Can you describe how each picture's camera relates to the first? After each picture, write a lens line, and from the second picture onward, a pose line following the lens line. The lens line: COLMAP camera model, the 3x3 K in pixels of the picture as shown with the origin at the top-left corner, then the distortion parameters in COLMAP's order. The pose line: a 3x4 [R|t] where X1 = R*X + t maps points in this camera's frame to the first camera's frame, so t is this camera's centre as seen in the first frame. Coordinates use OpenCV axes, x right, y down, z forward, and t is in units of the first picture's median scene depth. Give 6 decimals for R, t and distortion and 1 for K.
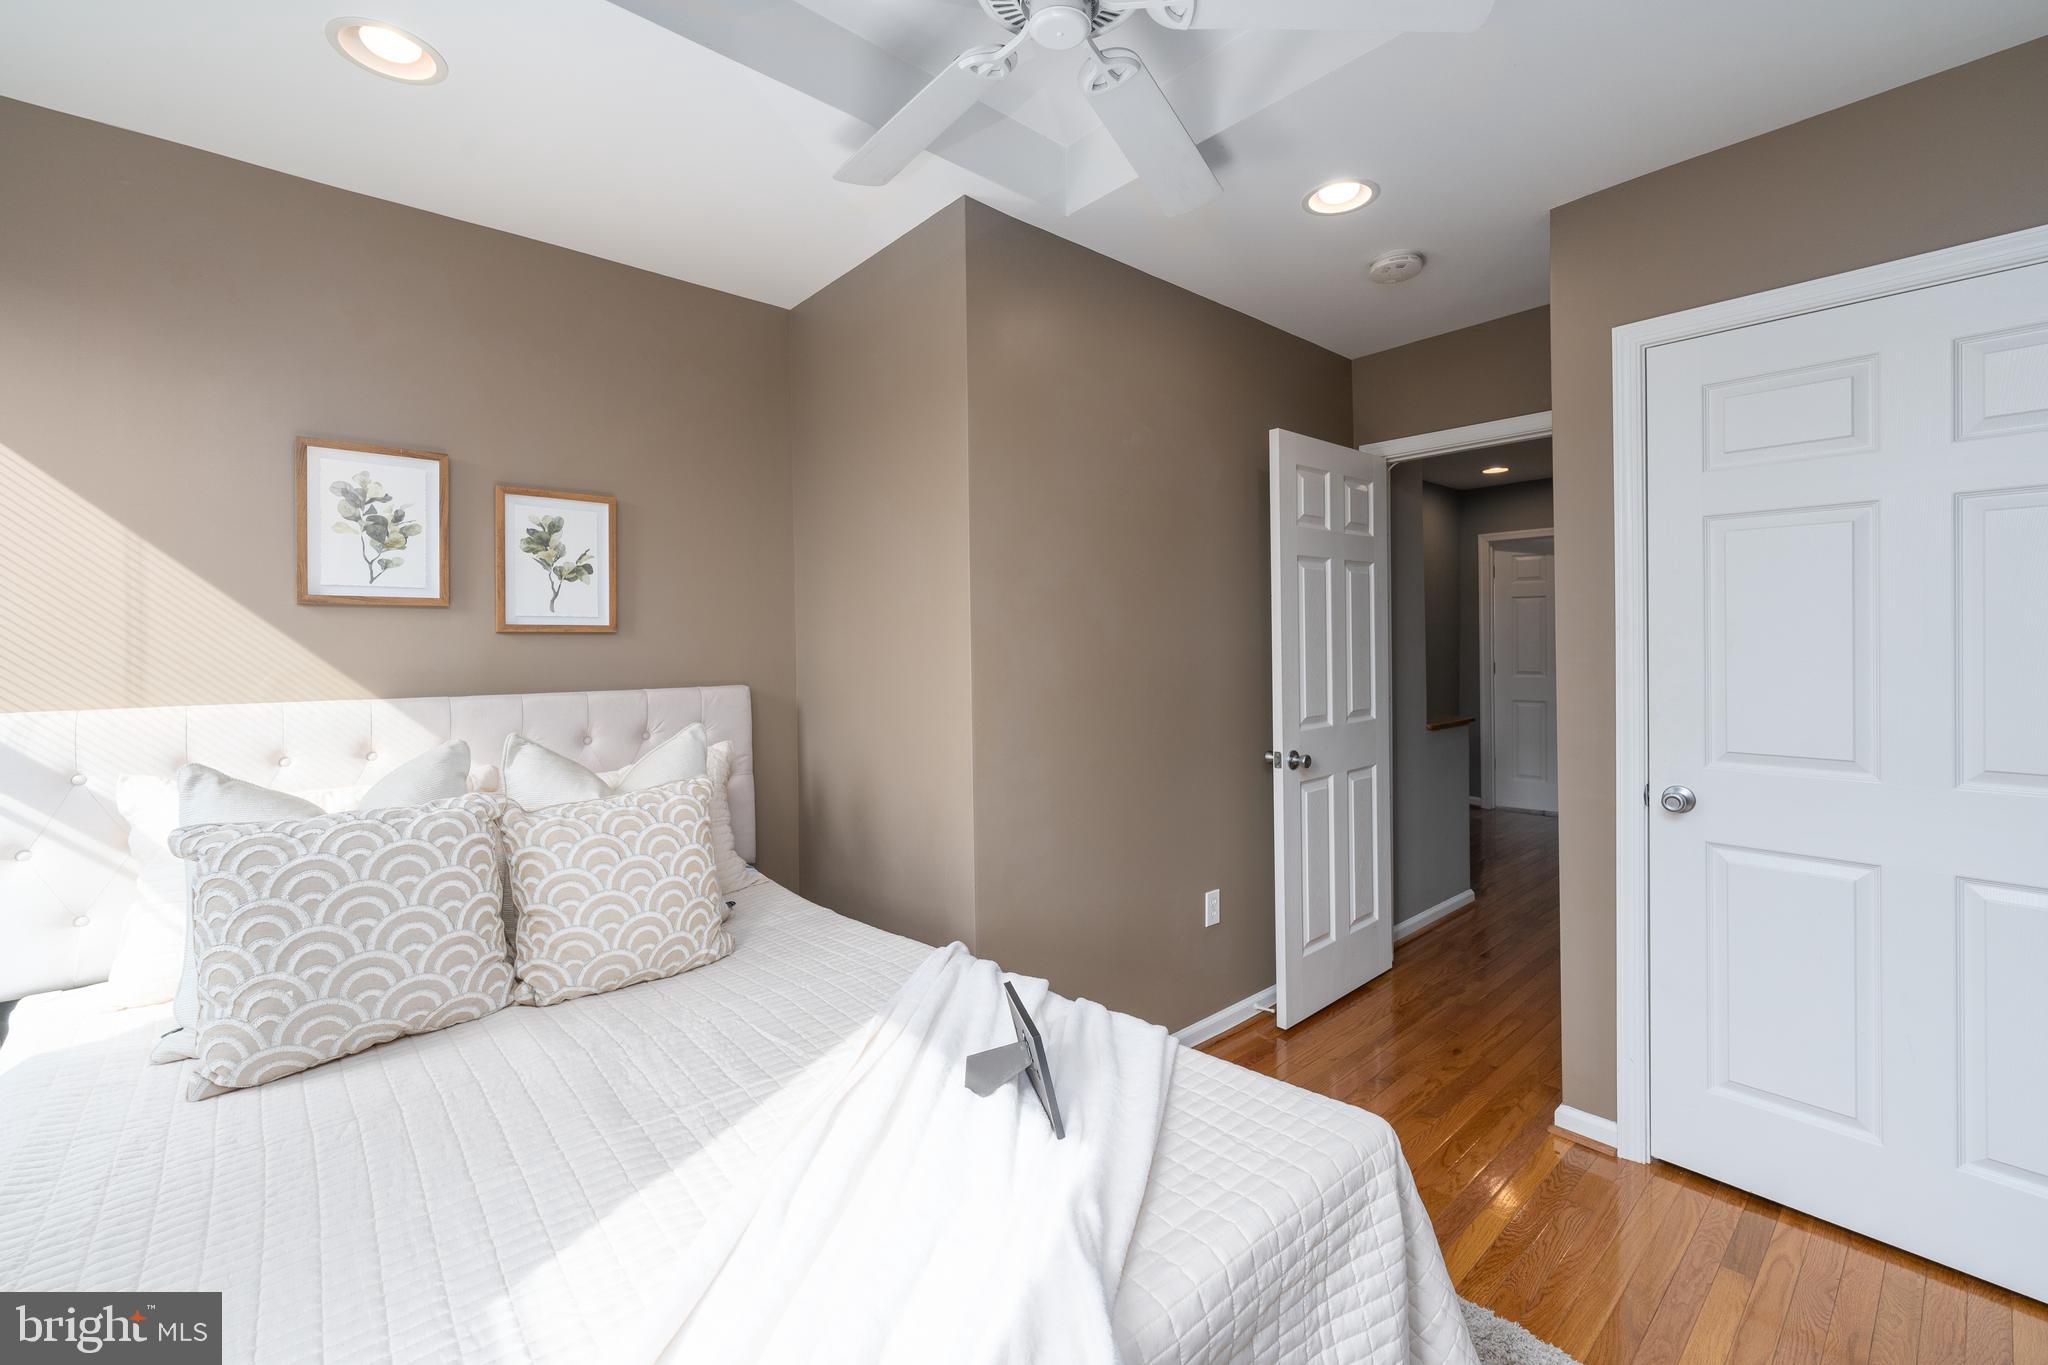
lens RADIAL K [[843.5, 0, 1020.0], [0, 843.5, 637.5], [0, 0, 1]] dist [0.002108, -0.000353]
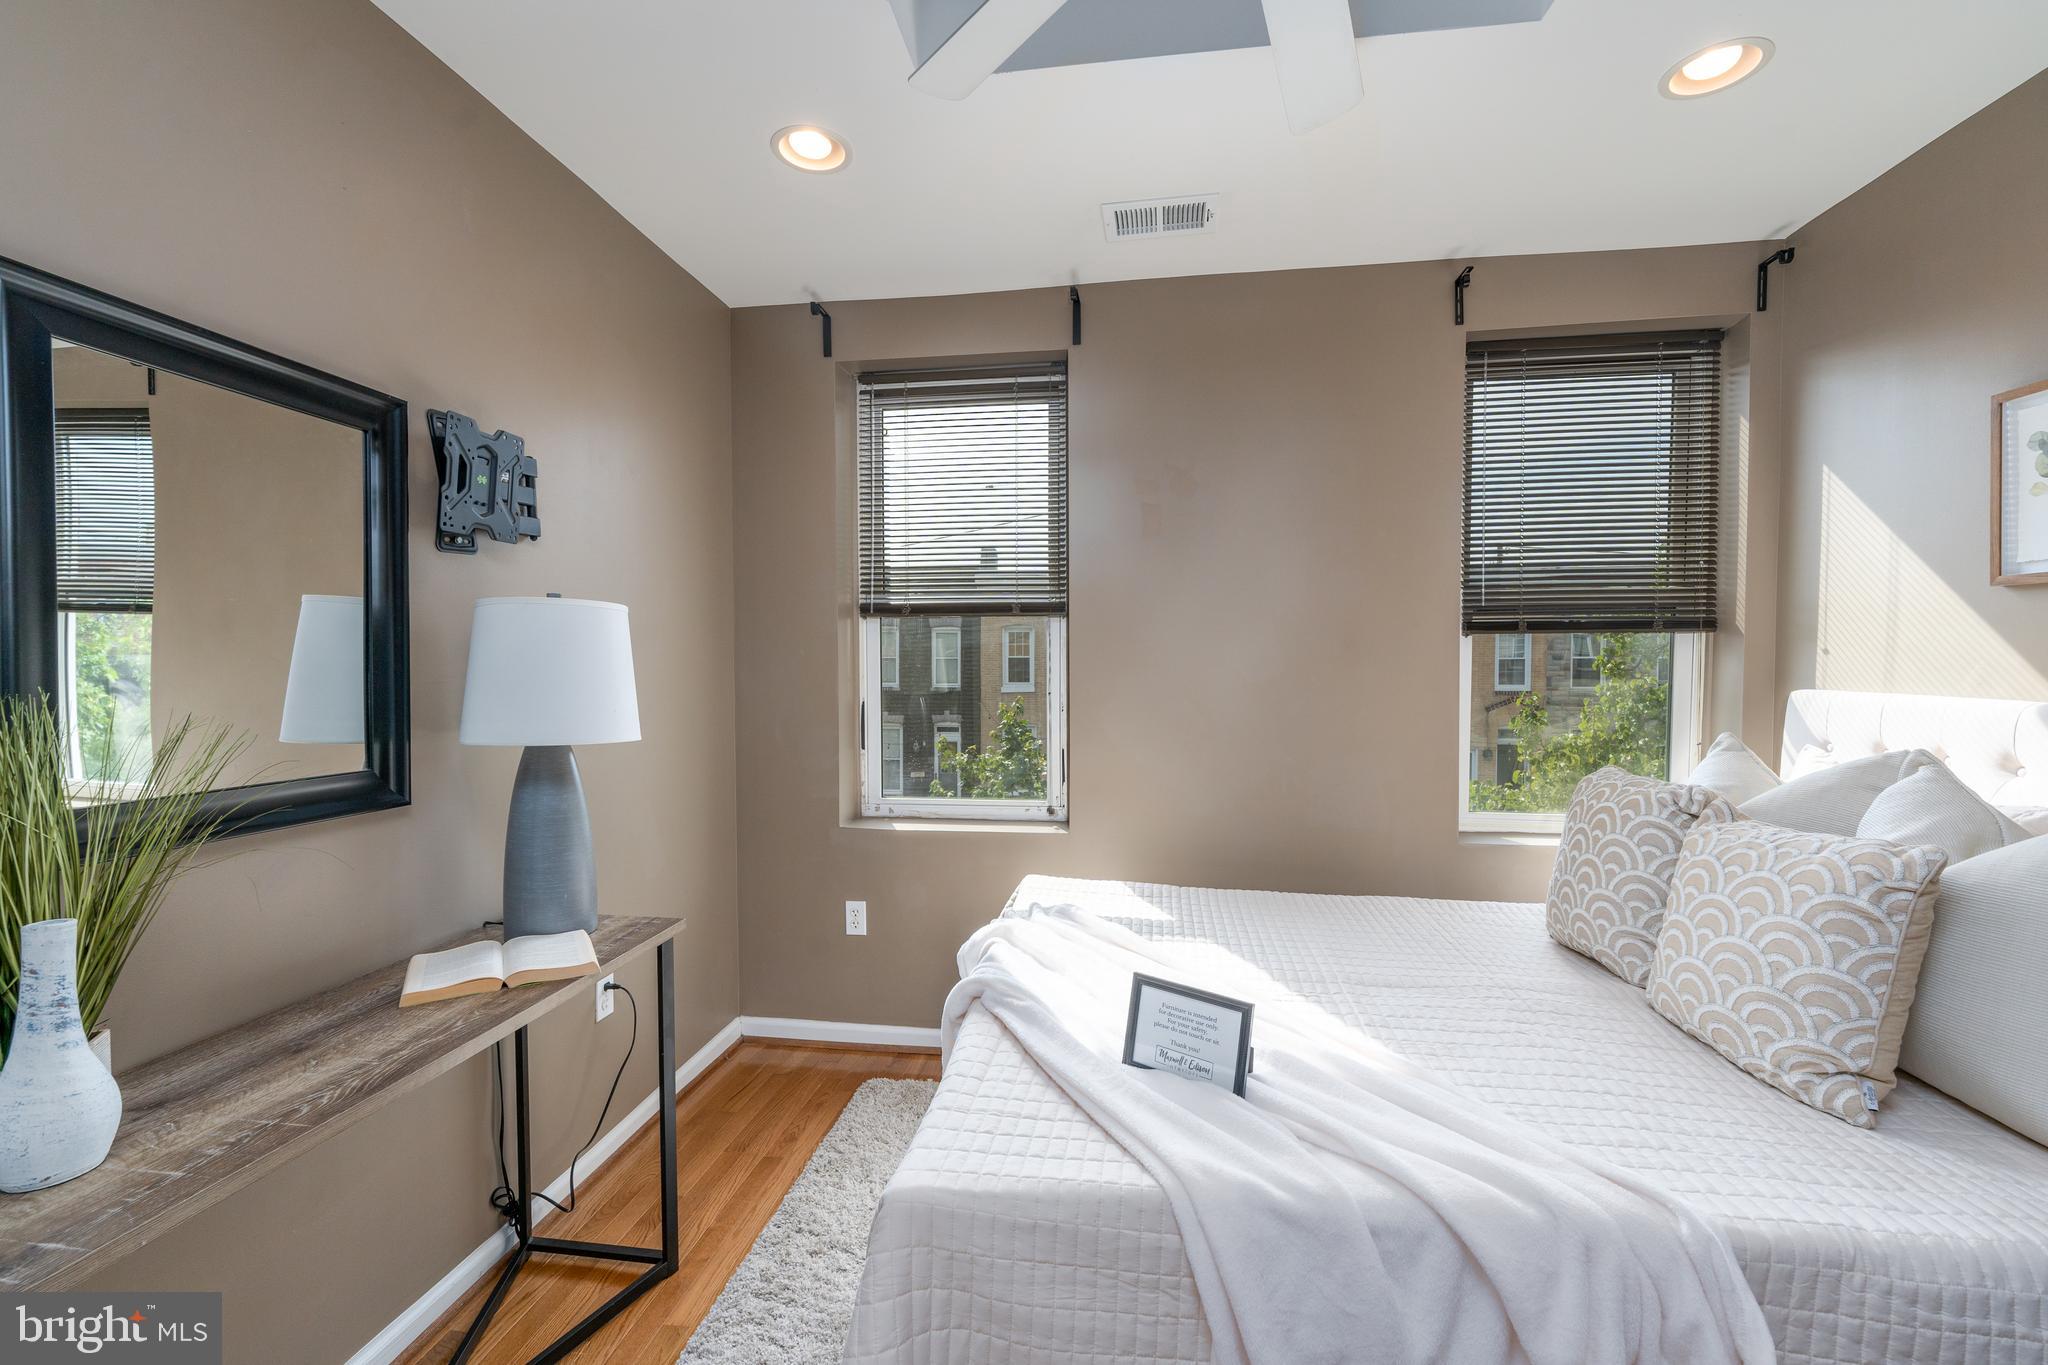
lens RADIAL K [[870.1, 0, 1023.1], [0, 870.1, 670.4], [0, 0, 1]] dist [-0.001389, -0.000870]
pose [[-0.752189, 0.022422, -0.658566, 0.470789], [0.012573, 0.999727, 0.019677, 0.014729], [0.658827, 0.006521, -0.752266, 0.940451]]
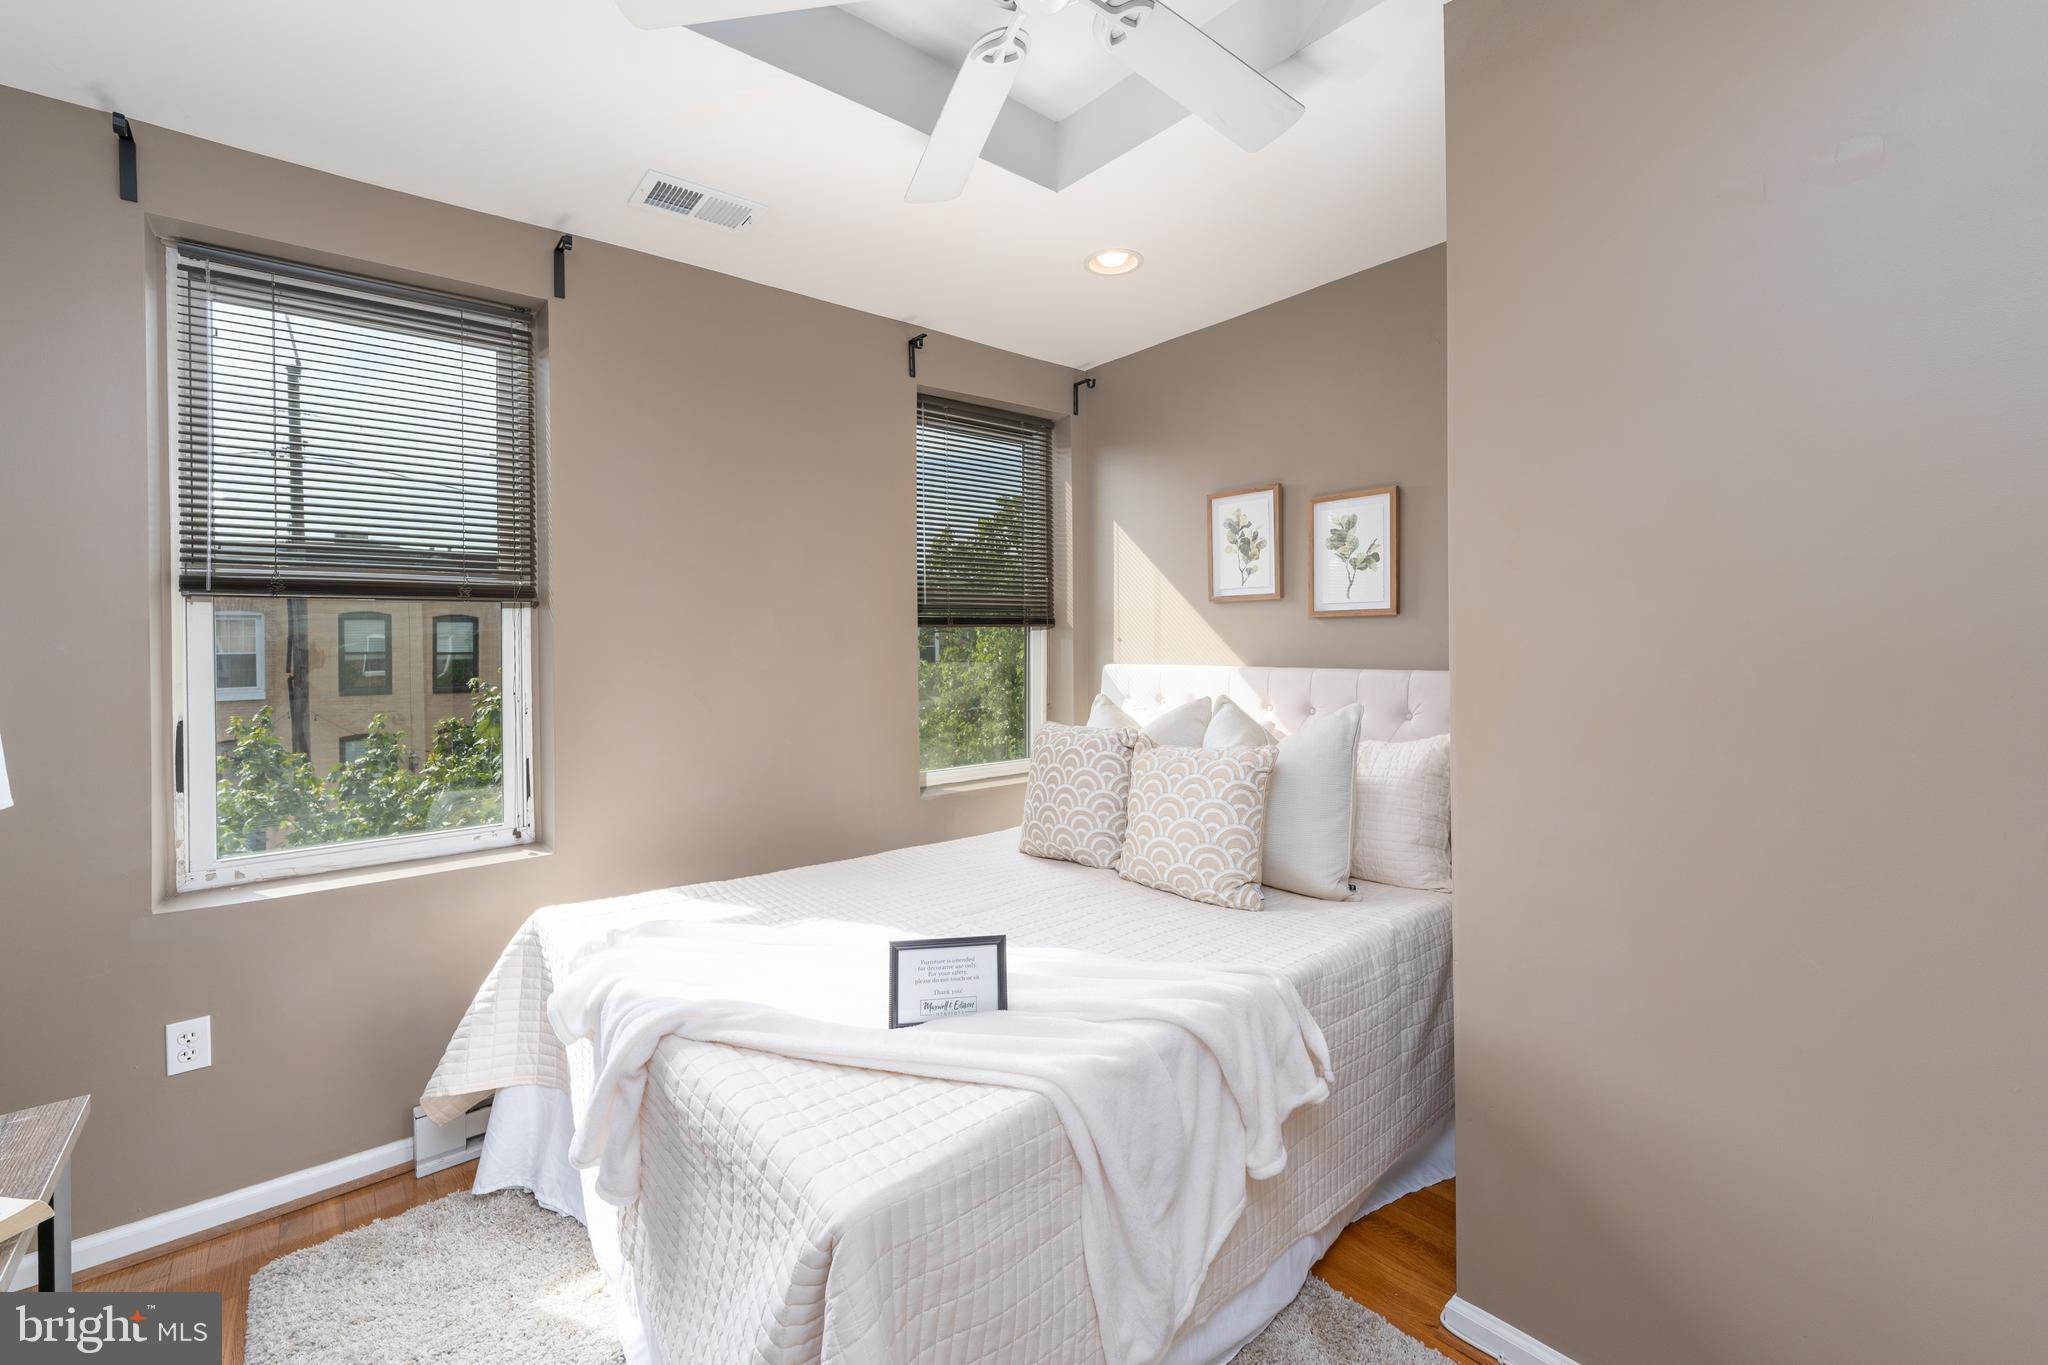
lens RADIAL K [[843.5, 0, 1020.0], [0, 843.5, 637.5], [0, 0, 1]] dist [0.002108, -0.000353]
pose [[-0.014223, 0.004597, -0.999888, 0.653987], [0.017707, 0.999834, 0.004345, 0.010482], [0.999742, -0.017643, -0.014302, 0.628984]]
